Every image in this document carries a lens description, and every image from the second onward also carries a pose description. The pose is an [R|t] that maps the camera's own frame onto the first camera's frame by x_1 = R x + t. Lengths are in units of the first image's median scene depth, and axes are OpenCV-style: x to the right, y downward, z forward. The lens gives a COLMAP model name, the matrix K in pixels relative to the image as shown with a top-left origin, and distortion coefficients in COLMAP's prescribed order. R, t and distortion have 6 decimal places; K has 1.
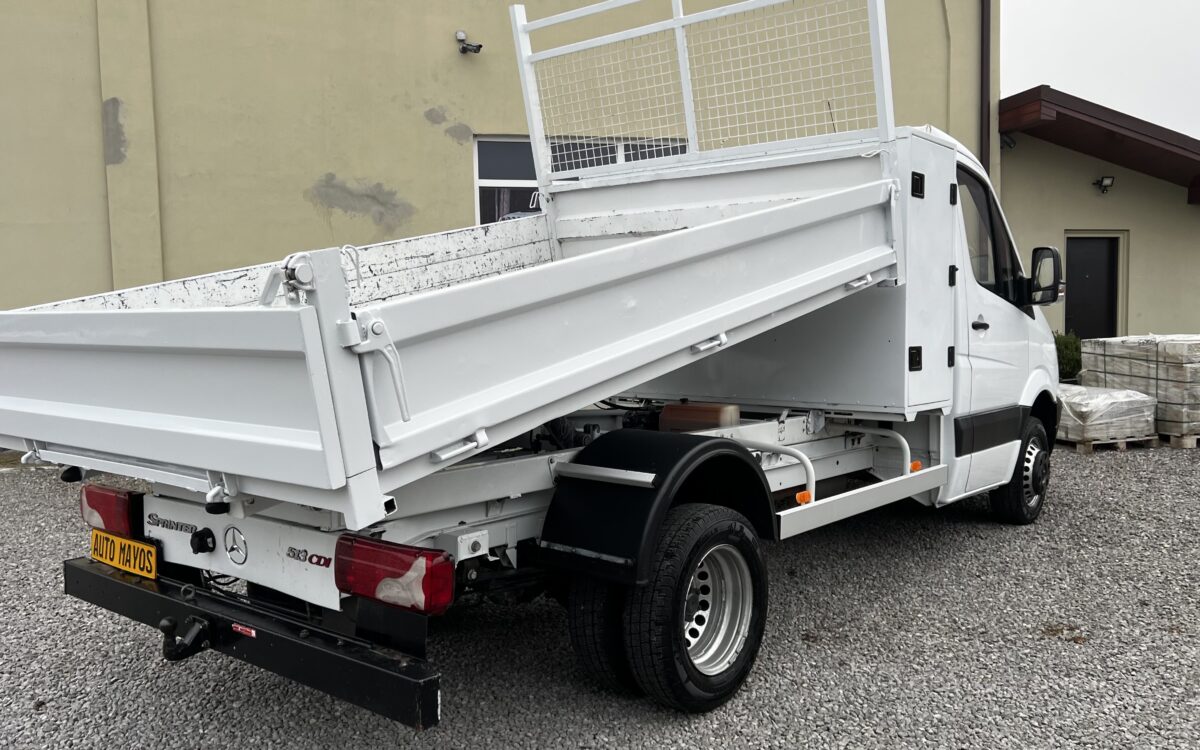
lens RADIAL K [[984.3, 0, 600.0], [0, 984.3, 375.0], [0, 0, 1]] dist [0.129890, -0.214009]
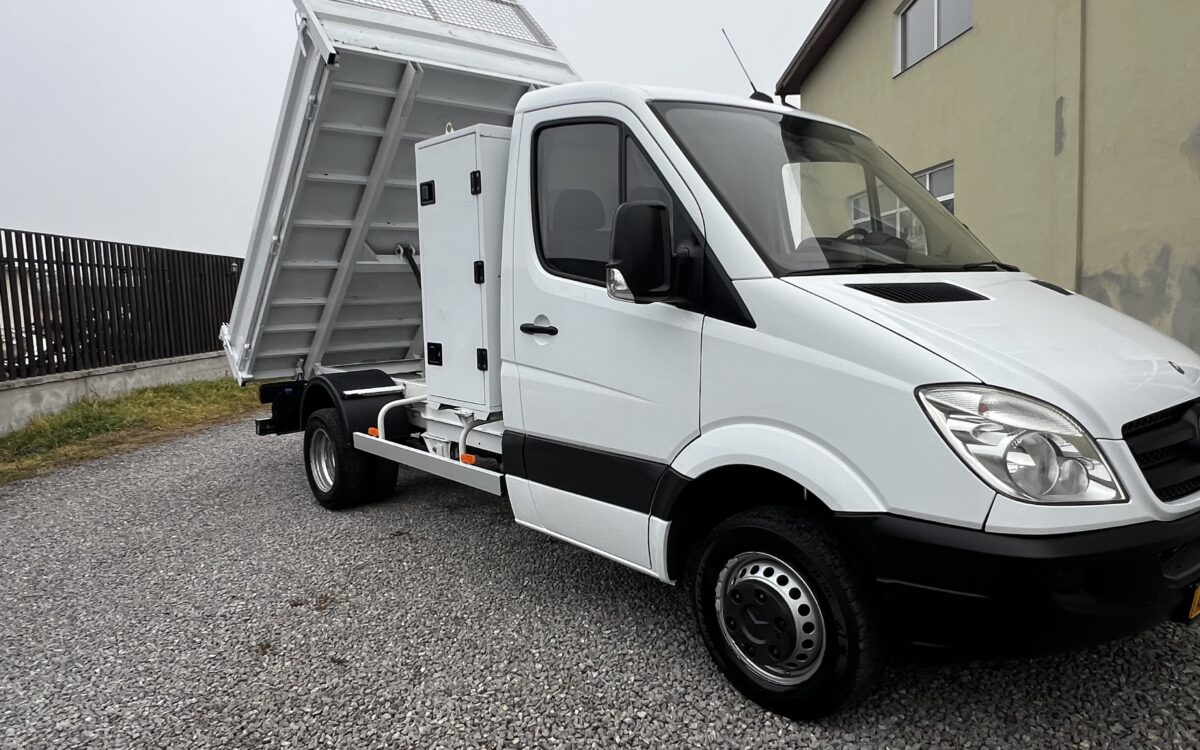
lens RADIAL K [[802.5, 0, 598.8], [0, 802.5, 377.9], [0, 0, 1]] dist [-0.001558, -0.001399]
pose [[-0.170714, 0.117549, -0.978284, 0.526367], [-0.032077, 0.991669, 0.124755, -0.048522], [0.984798, 0.052678, -0.165521, 0.609896]]
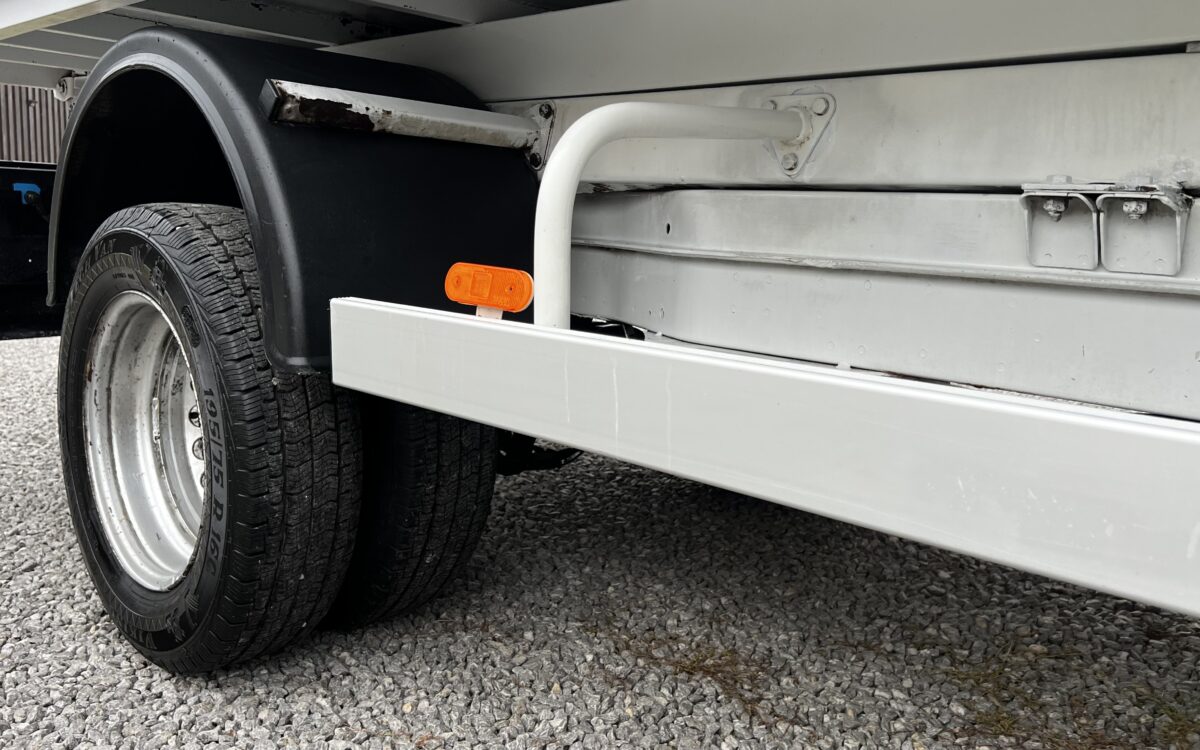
lens RADIAL K [[1010.0, 0, 606.6], [0, 1010.0, 380.3], [0, 0, 1]] dist [0.077441, -0.087396]
pose [[-0.079237, 0.161638, -0.983664, 0.178029], [-0.099342, 0.980574, 0.169133, 0.039134], [0.991893, 0.111121, -0.061641, 0.416379]]
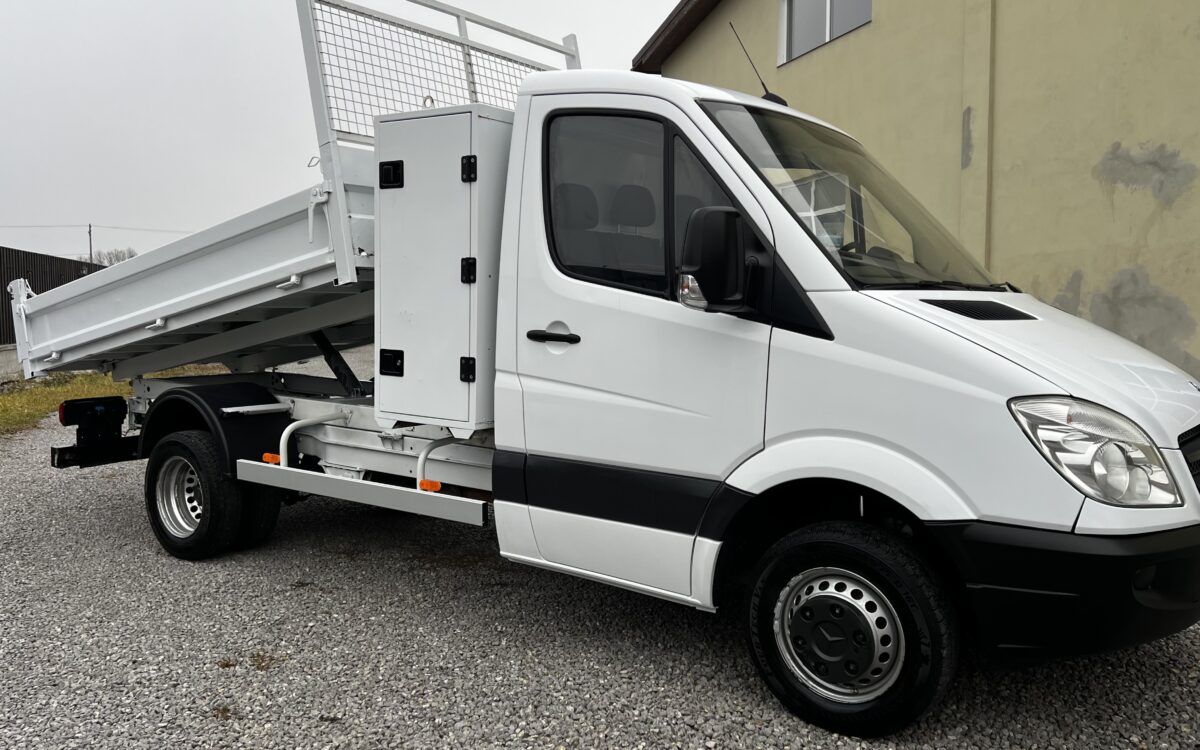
lens RADIAL K [[1010.0, 0, 606.6], [0, 1010.0, 380.3], [0, 0, 1]] dist [0.077441, -0.087396]
pose [[0.065410, 0.088015, -0.993969, 0.582504], [-0.073387, 0.993829, 0.083173, -0.042913], [0.995156, 0.067504, 0.071465, 0.522829]]
